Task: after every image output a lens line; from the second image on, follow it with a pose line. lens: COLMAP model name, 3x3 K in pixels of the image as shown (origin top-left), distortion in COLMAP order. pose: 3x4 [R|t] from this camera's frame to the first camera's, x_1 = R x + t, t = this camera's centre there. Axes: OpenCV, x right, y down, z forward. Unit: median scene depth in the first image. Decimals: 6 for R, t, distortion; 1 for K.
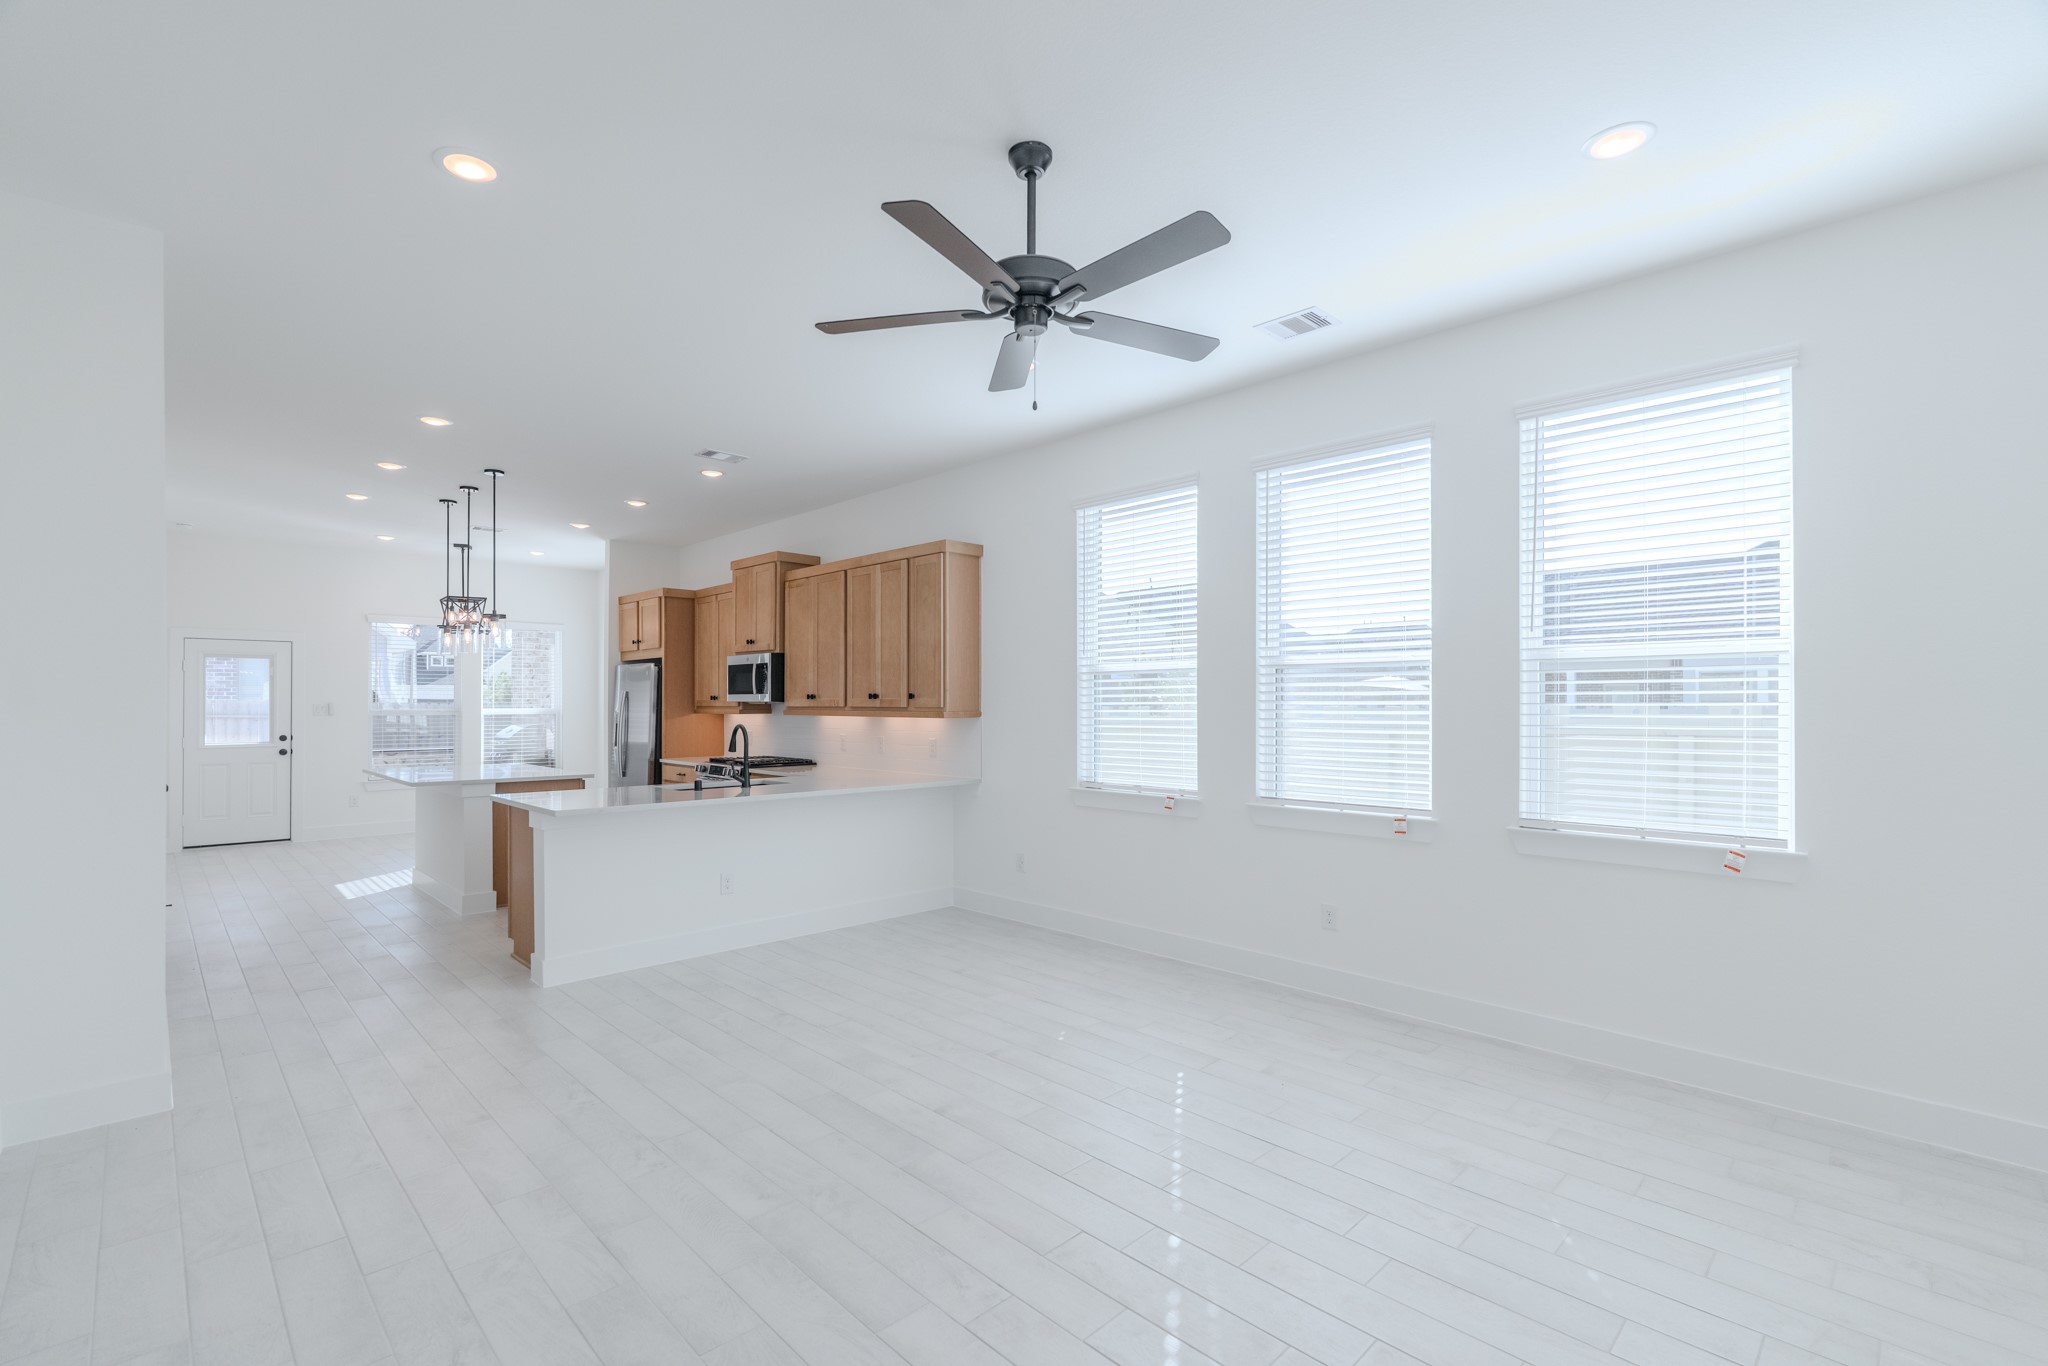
lens RADIAL K [[903.2, 0, 1029.2], [0, 903.2, 693.9], [0, 0, 1]] dist [-0.008644, 0.000147]
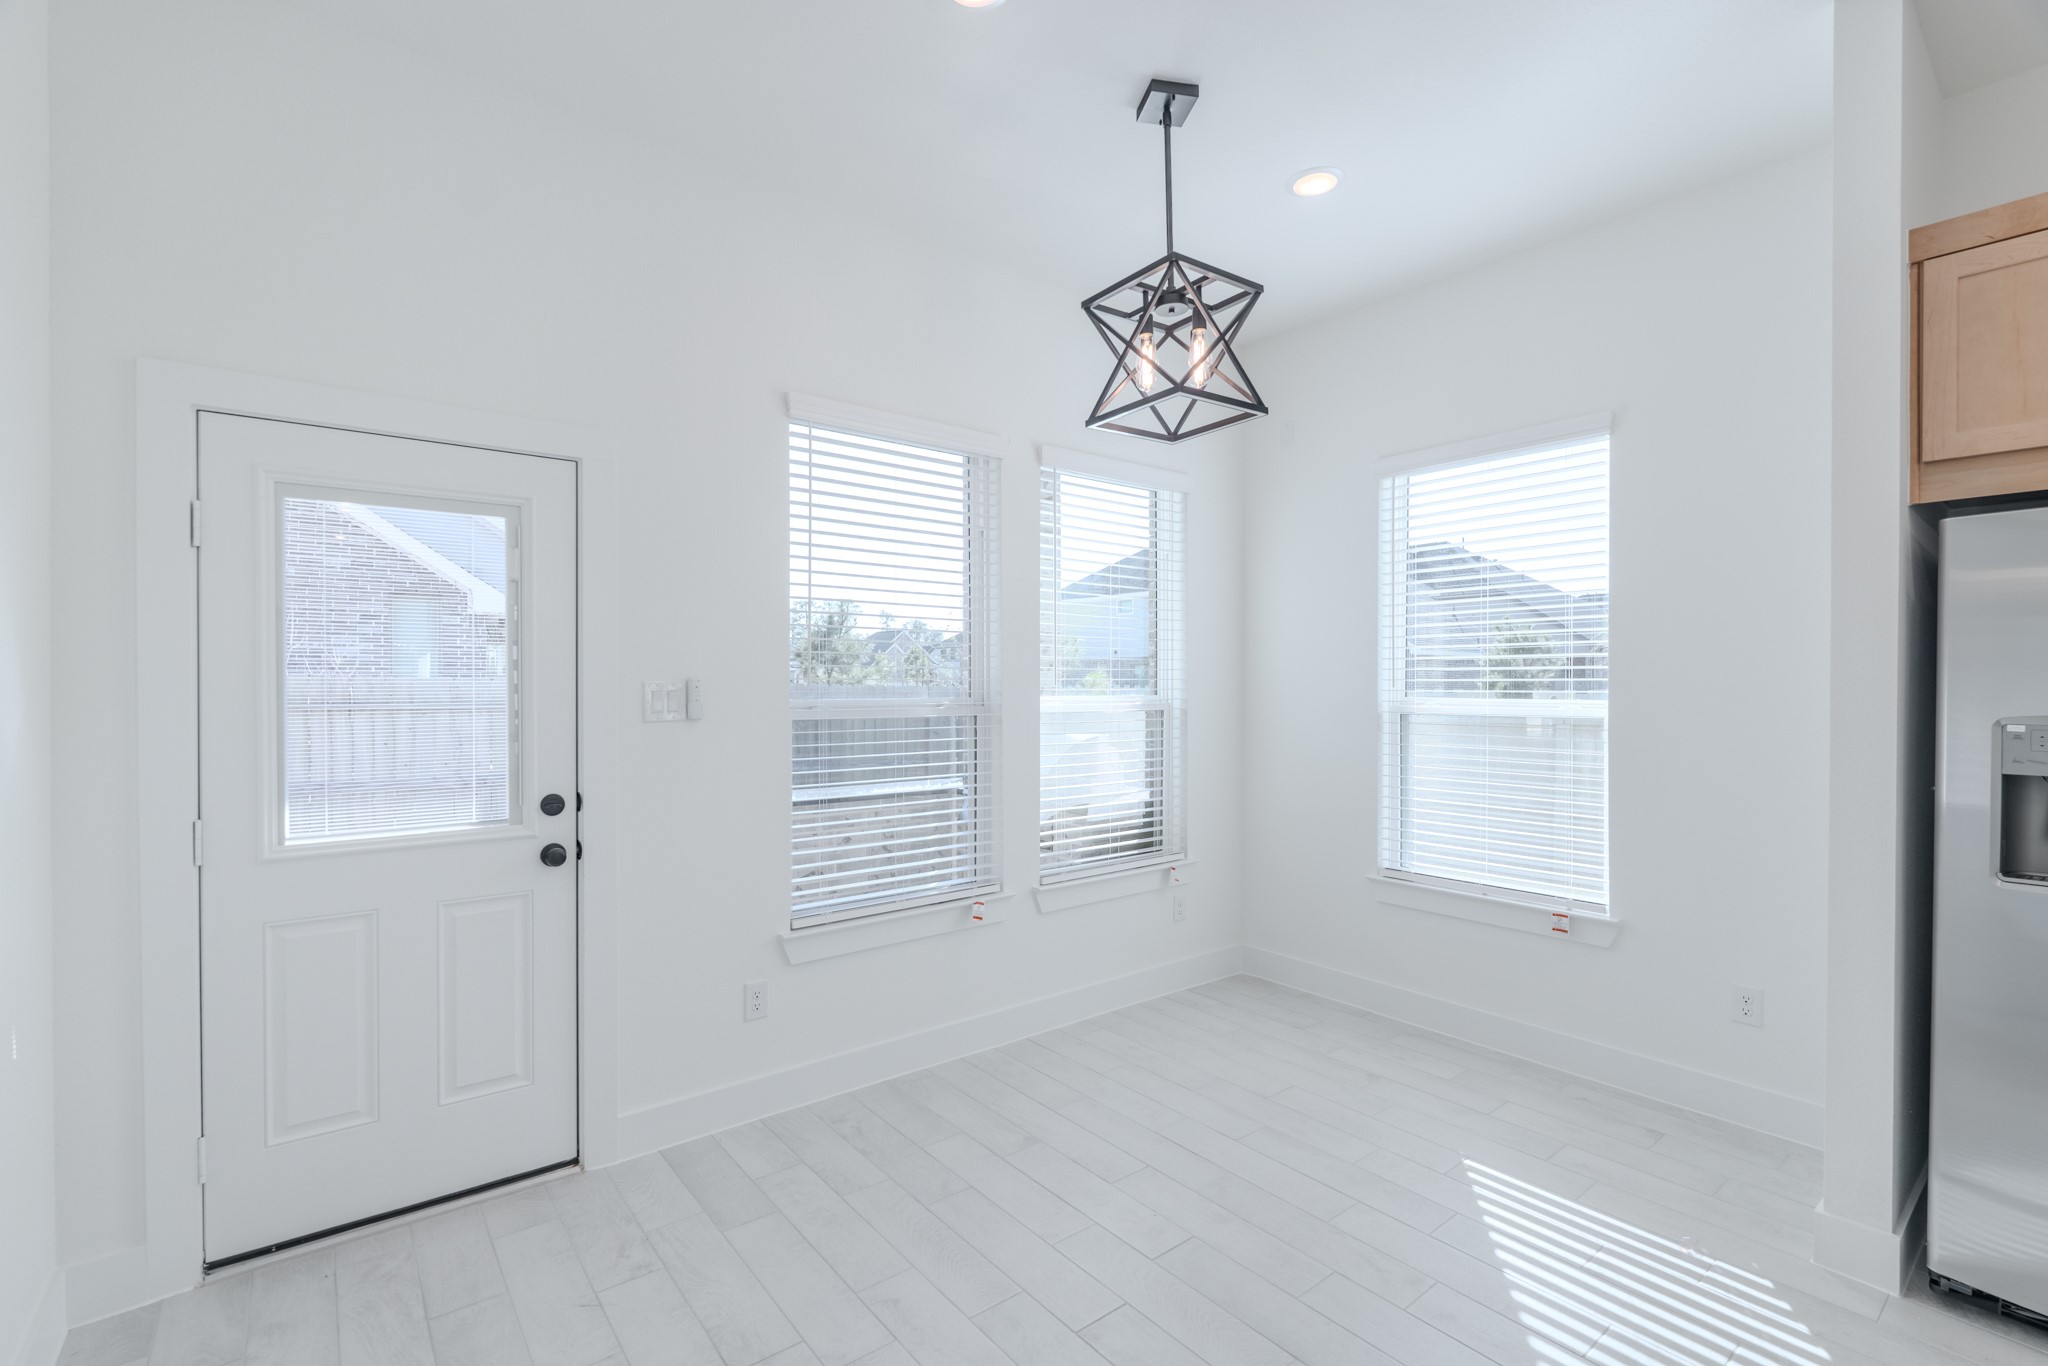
lens RADIAL K [[916.8, 0, 1024.0], [0, 916.8, 683.0], [0, 0, 1]] dist [-0.002912, -0.000309]
pose [[0.993357, 0.001221, -0.115064, -0.778973], [-0.000227, 0.999963, 0.008651, 0.010764], [0.115071, -0.008567, 0.993320, 0.876701]]
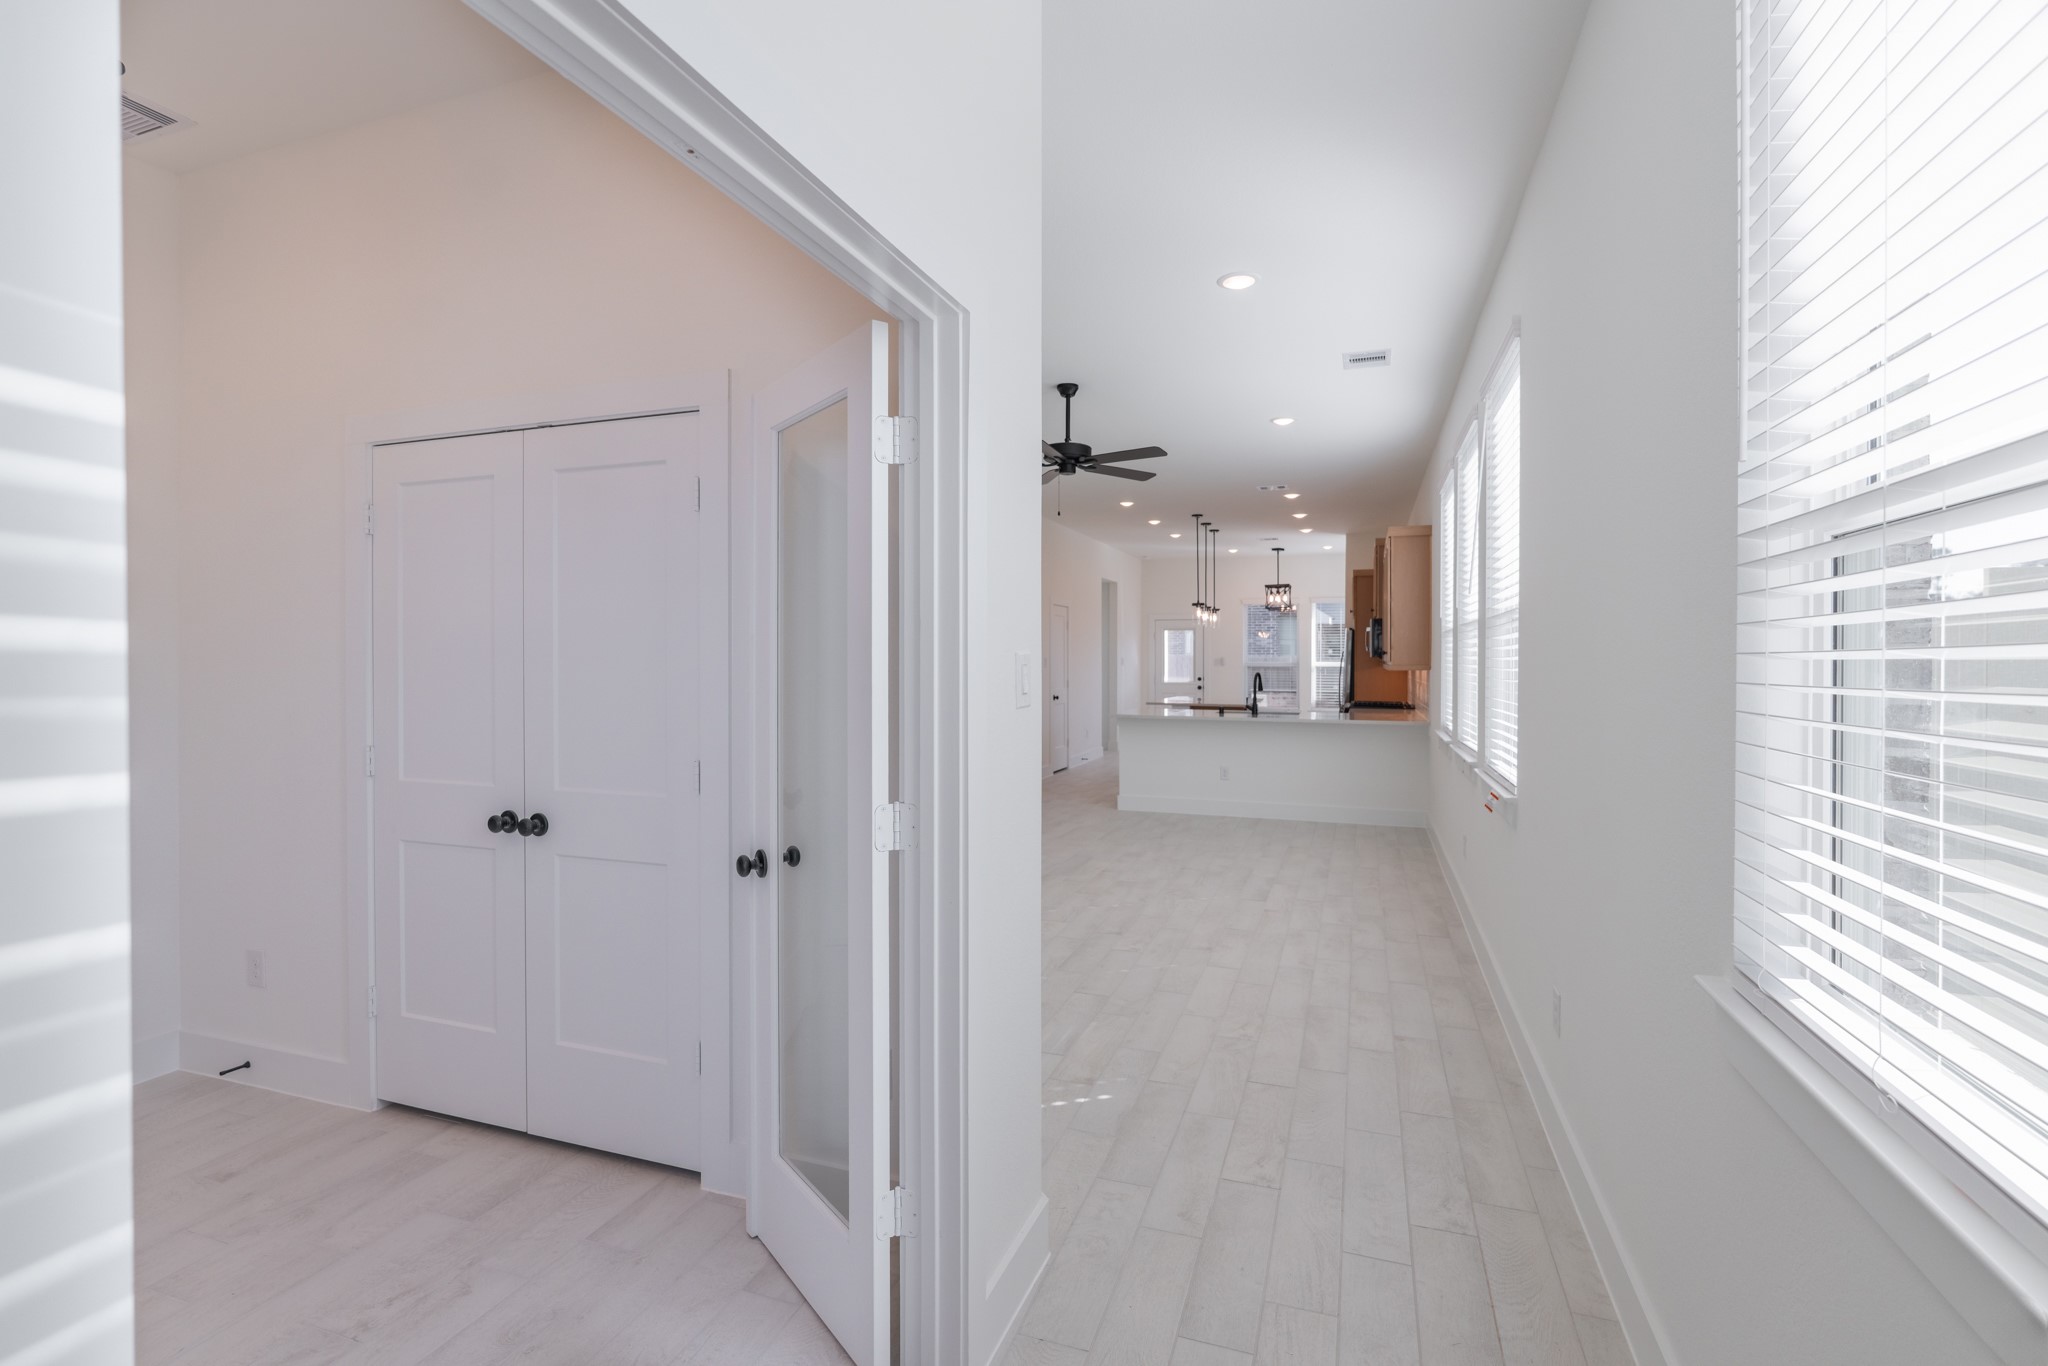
lens RADIAL K [[927.1, 0, 1035.1], [0, 927.1, 654.8], [0, 0, 1]] dist [-0.031901, -0.000031]
pose [[0.434284, -0.000205, -0.900776, 0.654275], [0.005731, 0.999980, 0.002535, -0.000679], [0.900758, -0.006264, 0.434277, 0.006231]]
